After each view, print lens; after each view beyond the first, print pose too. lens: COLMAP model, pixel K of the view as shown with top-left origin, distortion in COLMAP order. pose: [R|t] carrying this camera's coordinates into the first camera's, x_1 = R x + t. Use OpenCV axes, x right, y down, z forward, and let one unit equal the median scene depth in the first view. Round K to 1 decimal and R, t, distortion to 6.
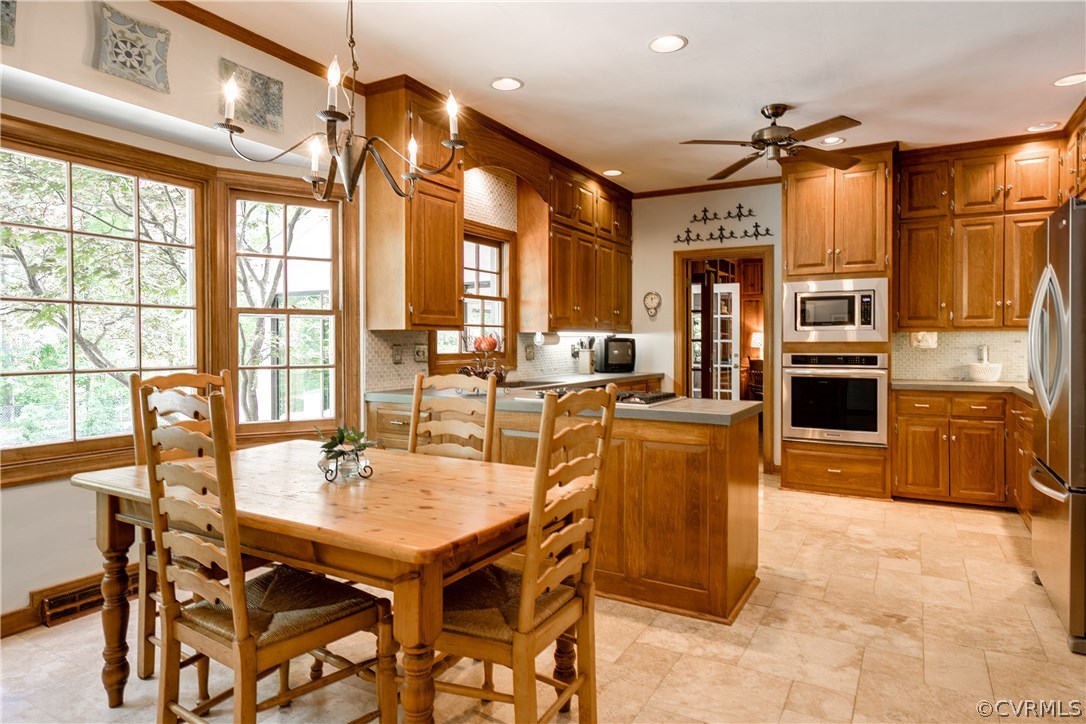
lens RADIAL K [[650.8, 0, 541.2], [0, 650.8, 352.3], [0, 0, 1]] dist [0.000648, 0.001008]
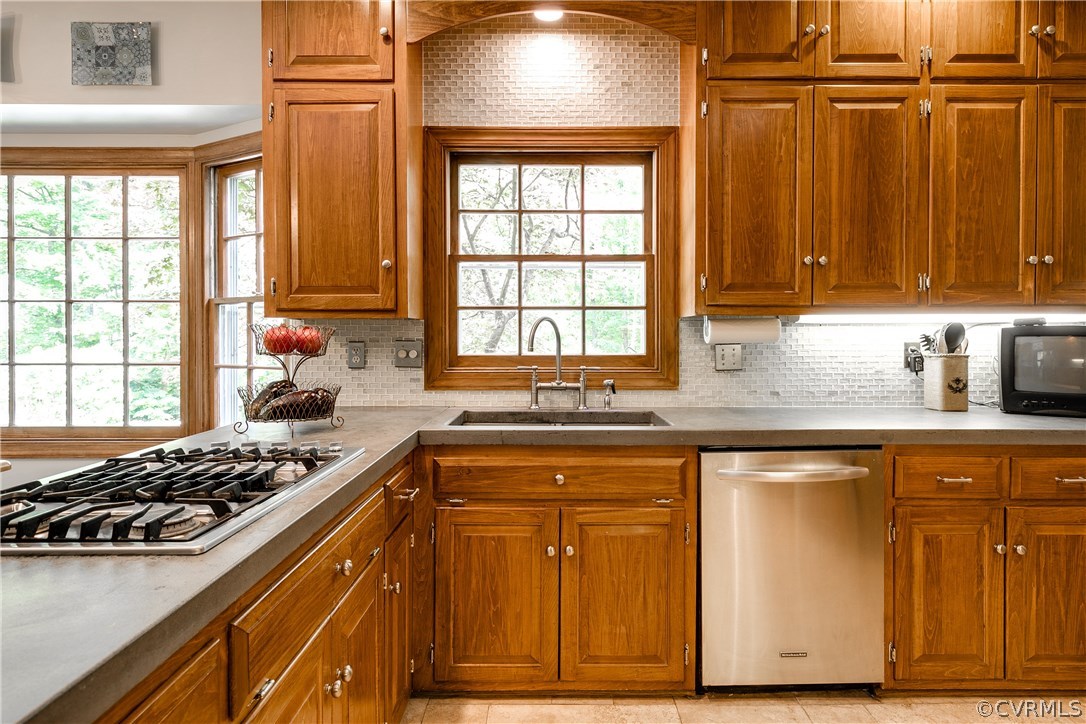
lens RADIAL K [[609.3, 0, 544.6], [0, 609.3, 342.0], [0, 0, 1]] dist [0.004838, 0.000520]
pose [[0.501232, 0.008401, -0.865272, 0.343946], [-0.012801, 0.999915, 0.002293, -0.011535], [0.865218, 0.009927, 0.501297, 0.684133]]
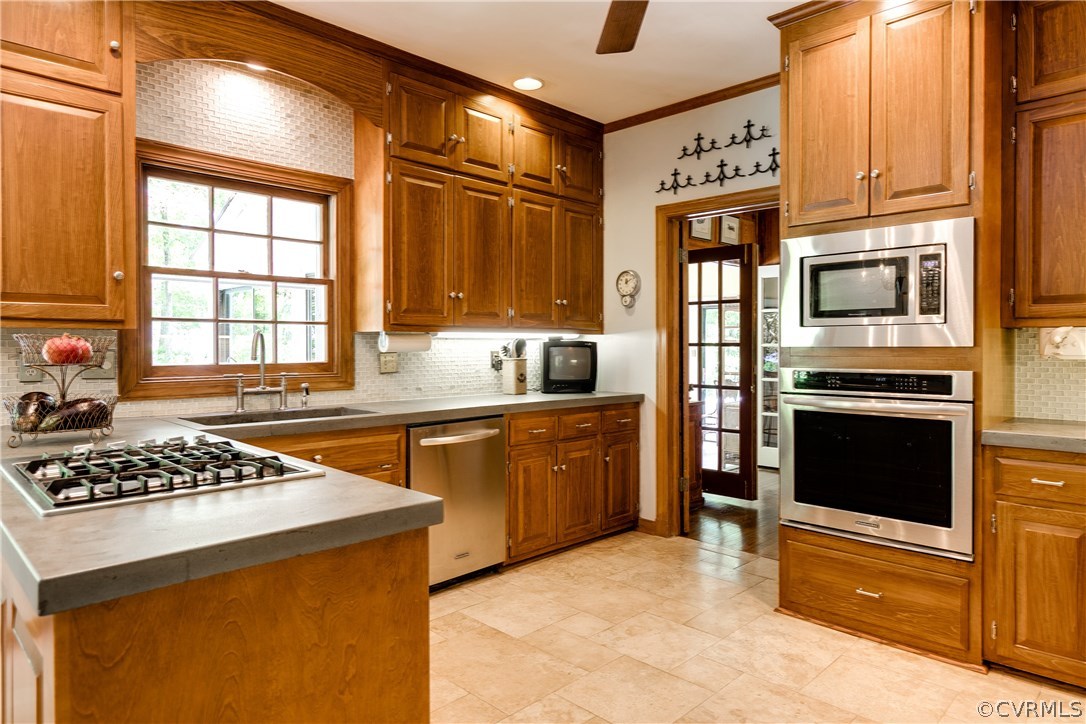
lens RADIAL K [[670.7, 0, 546.5], [0, 670.7, 355.7], [0, 0, 1]] dist [-0.004764, 0.003887]
pose [[0.967798, 0.003846, -0.251700, 0.331326], [-0.004238, 0.999991, -0.001016, -0.007599], [0.251694, 0.002050, 0.967805, 0.408597]]
